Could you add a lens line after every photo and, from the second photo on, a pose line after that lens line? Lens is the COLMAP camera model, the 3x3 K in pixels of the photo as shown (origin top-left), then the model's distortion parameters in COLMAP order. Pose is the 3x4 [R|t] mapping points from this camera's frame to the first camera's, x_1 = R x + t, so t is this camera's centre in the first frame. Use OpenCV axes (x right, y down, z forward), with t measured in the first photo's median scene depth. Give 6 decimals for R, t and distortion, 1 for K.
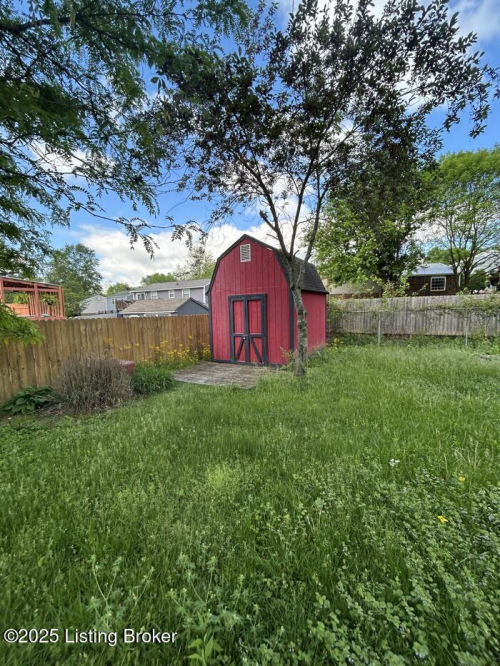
lens RADIAL K [[268.2, 0, 246.9], [0, 268.2, 332.3], [0, 0, 1]] dist [-0.001131, 0.000406]
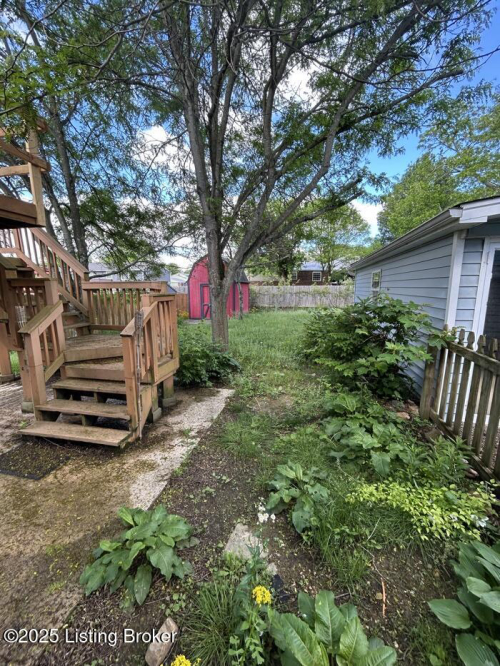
lens RADIAL K [[268.2, 0, 250.5], [0, 268.2, 336.6], [0, 0, 1]] dist [-0.001131, 0.000406]
pose [[0.949765, -0.027003, 0.311796, -0.185808], [-0.000778, 0.996064, 0.088634, 0.038274], [-0.312962, -0.084424, 0.946006, -0.521683]]
